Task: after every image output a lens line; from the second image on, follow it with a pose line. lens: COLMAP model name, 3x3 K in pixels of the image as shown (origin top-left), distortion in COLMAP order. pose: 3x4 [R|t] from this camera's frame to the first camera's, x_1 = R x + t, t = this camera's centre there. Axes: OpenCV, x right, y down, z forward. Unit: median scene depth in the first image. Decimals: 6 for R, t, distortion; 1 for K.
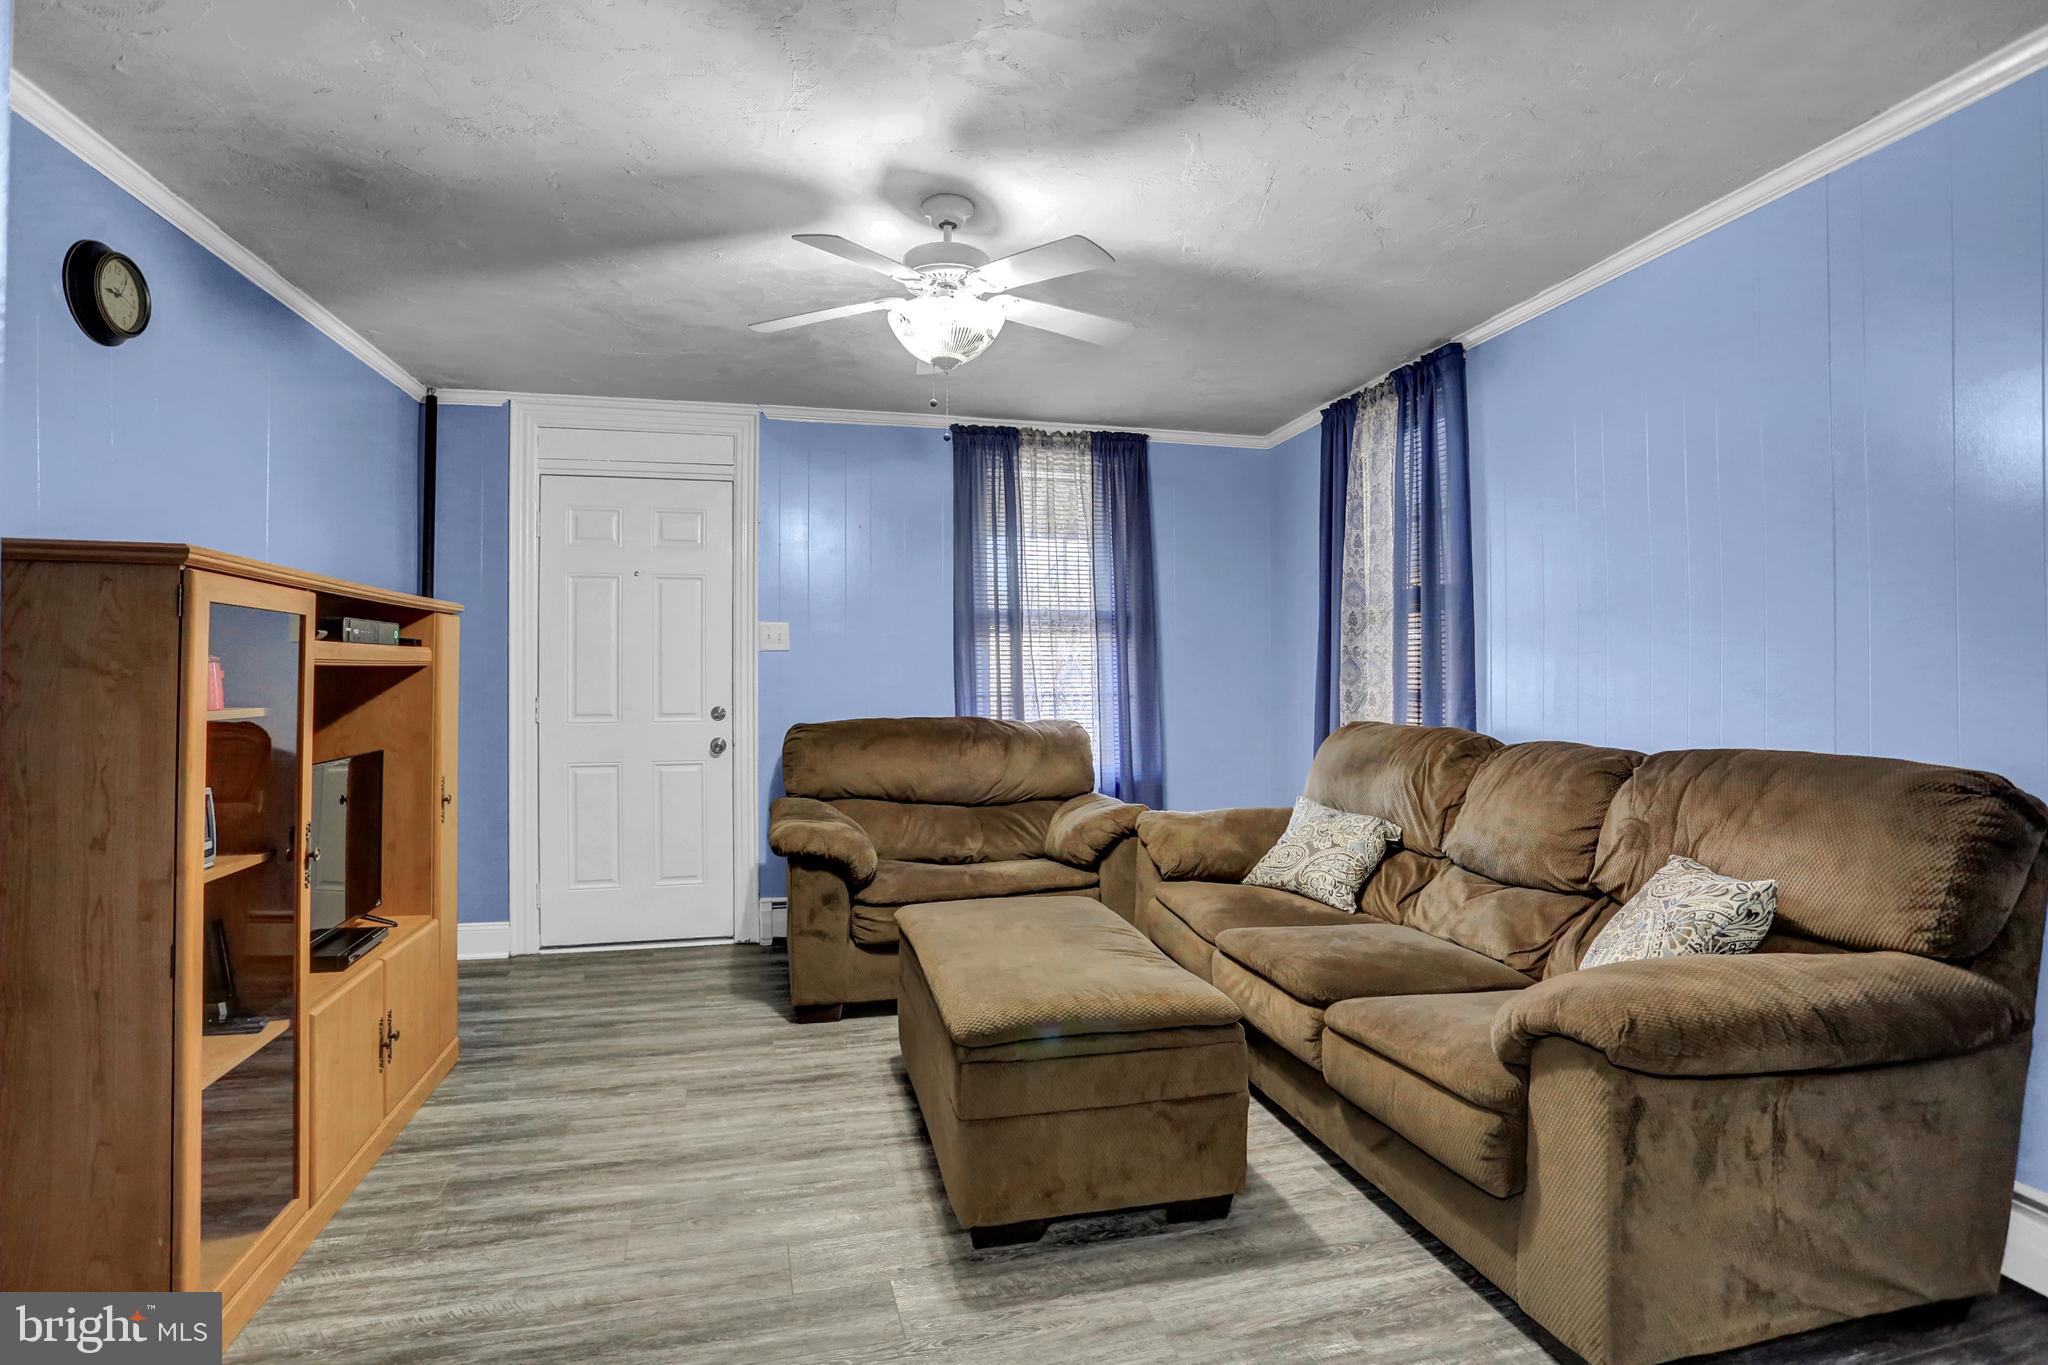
lens RADIAL K [[1025.9, 0, 1010.2], [0, 1025.9, 667.4], [0, 0, 1]] dist [-0.078161, 0.037221]
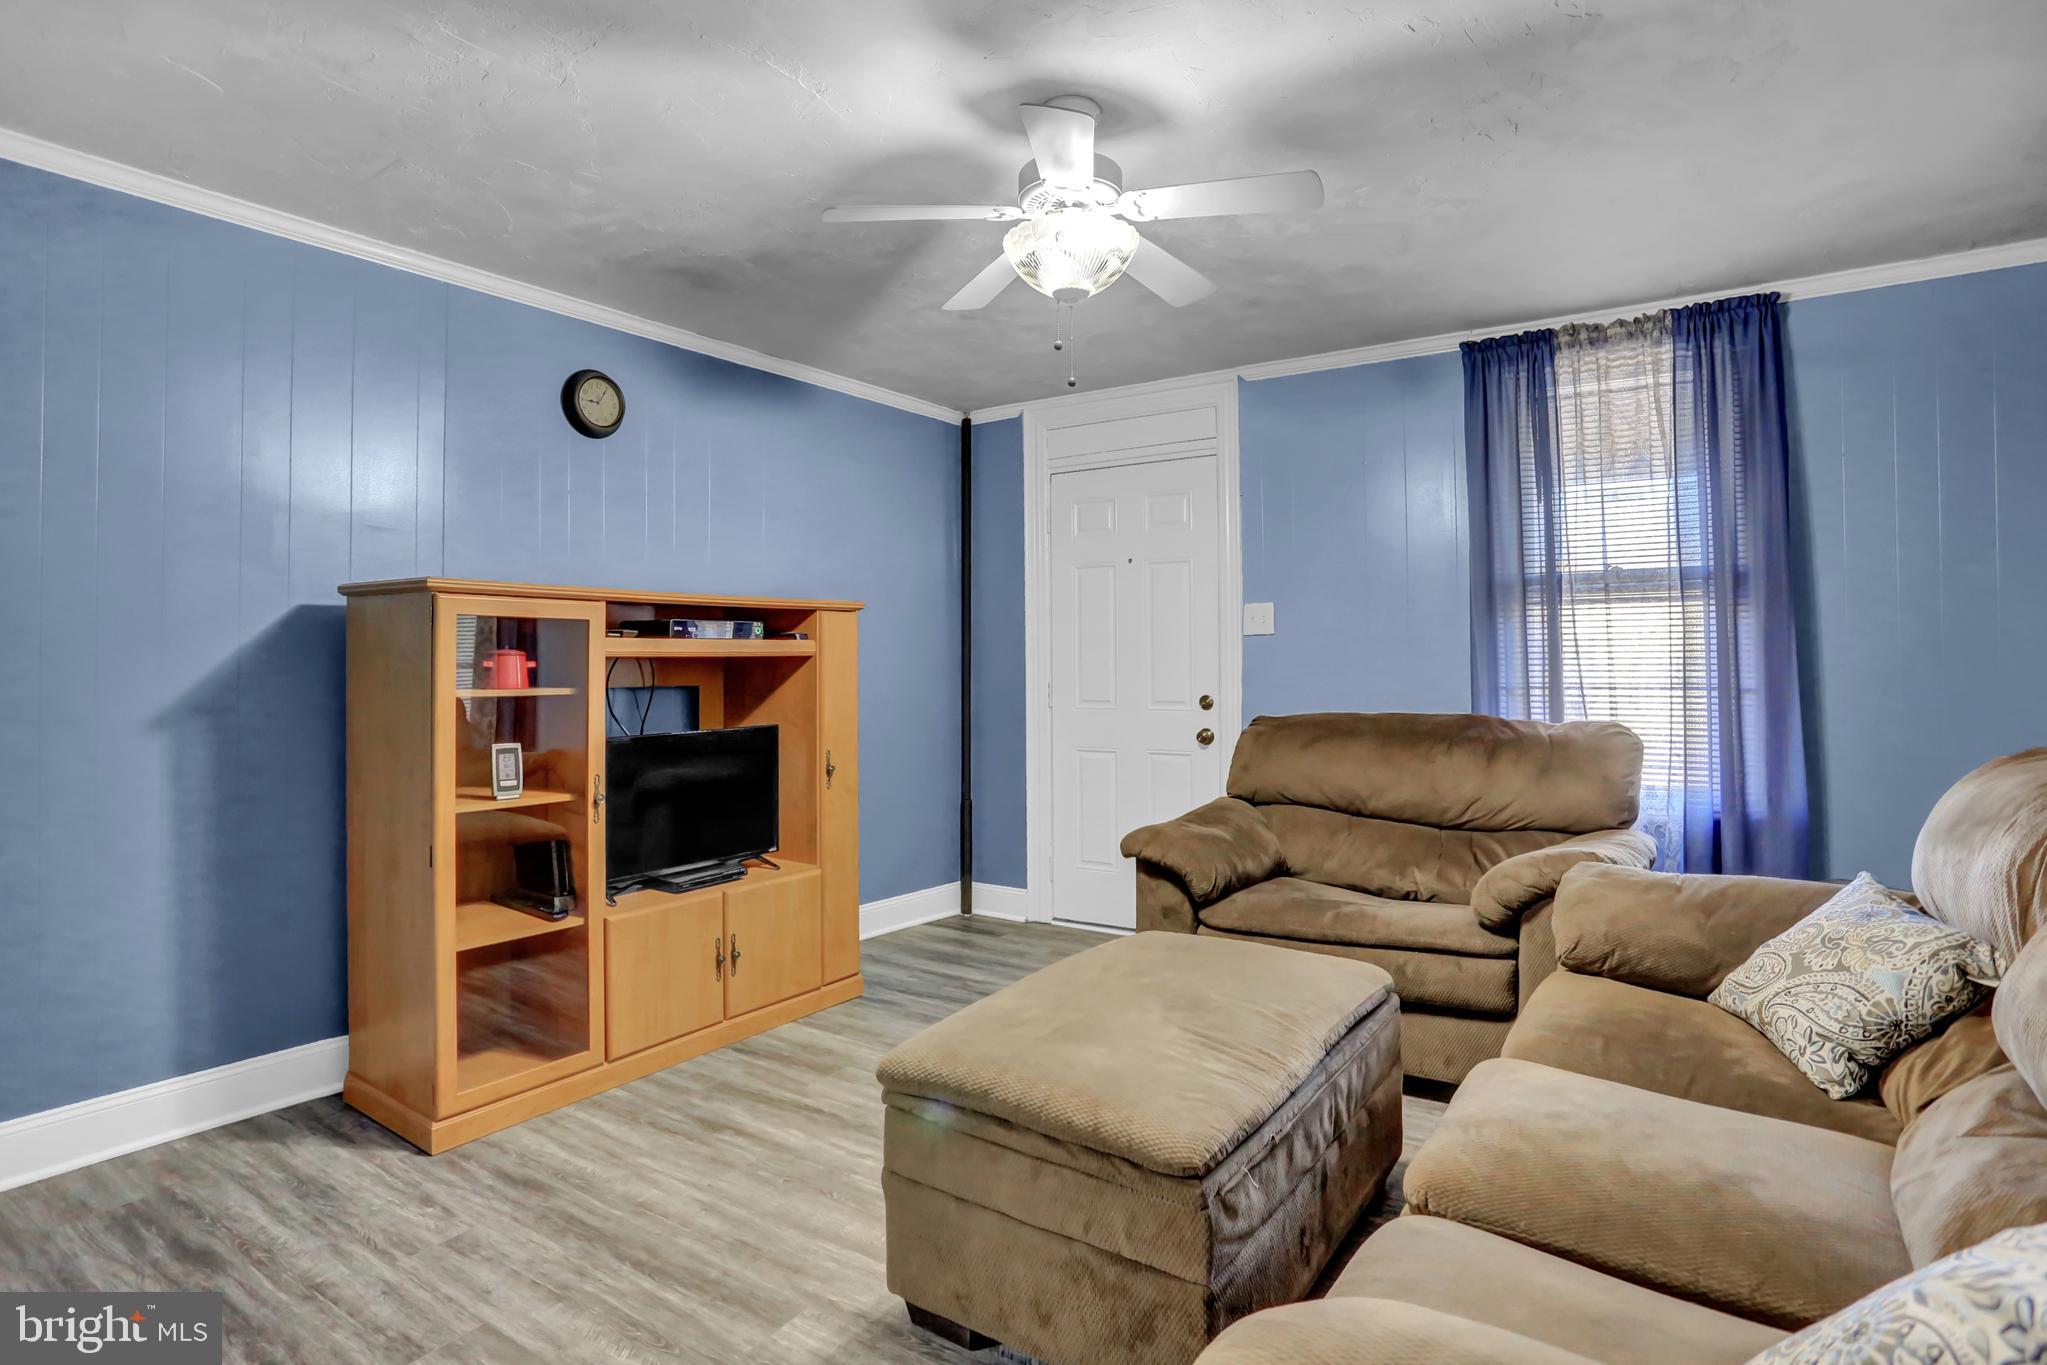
lens RADIAL K [[1054.1, 0, 1022.3], [0, 1054.1, 651.9], [0, 0, 1]] dist [-0.084466, 0.046219]
pose [[0.665369, -0.009664, -0.746452, 0.352703], [0.009071, 0.999947, -0.004861, 0.001642], [0.746460, -0.003537, 0.665421, 0.243277]]
